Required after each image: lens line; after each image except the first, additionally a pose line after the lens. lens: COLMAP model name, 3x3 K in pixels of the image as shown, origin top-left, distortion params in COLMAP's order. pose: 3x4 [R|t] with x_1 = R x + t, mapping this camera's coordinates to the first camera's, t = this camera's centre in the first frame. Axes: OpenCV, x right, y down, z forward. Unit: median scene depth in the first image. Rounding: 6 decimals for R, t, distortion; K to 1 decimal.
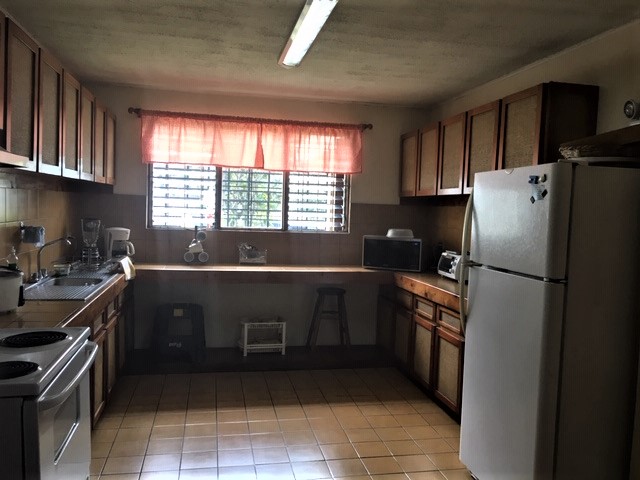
lens RADIAL K [[542.7, 0, 320.0], [0, 542.7, 240.0], [0, 0, 1]] dist [0.080436, -0.110132]
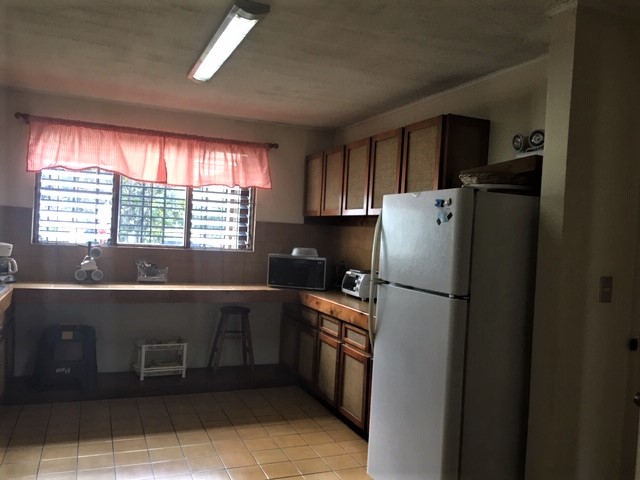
lens RADIAL K [[542.7, 0, 320.0], [0, 542.7, 240.0], [0, 0, 1]] dist [0.080436, -0.110132]
pose [[0.980778, 0.016016, 0.194468, -0.024041], [-0.009241, 0.999320, -0.035700, 0.001225], [-0.194907, 0.033216, 0.980259, 0.001081]]
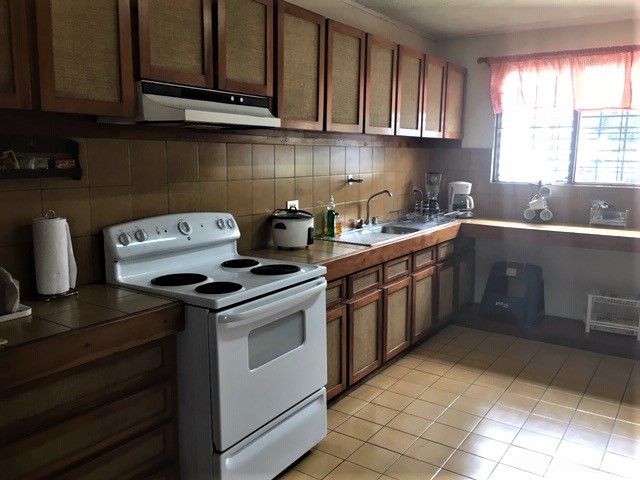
lens RADIAL K [[542.7, 0, 320.0], [0, 542.7, 240.0], [0, 0, 1]] dist [0.080436, -0.110132]
pose [[0.700063, 0.083206, -0.709217, 0.177897], [-0.026860, 0.995554, 0.090286, 0.000810], [0.713576, -0.044157, 0.699185, 0.101545]]
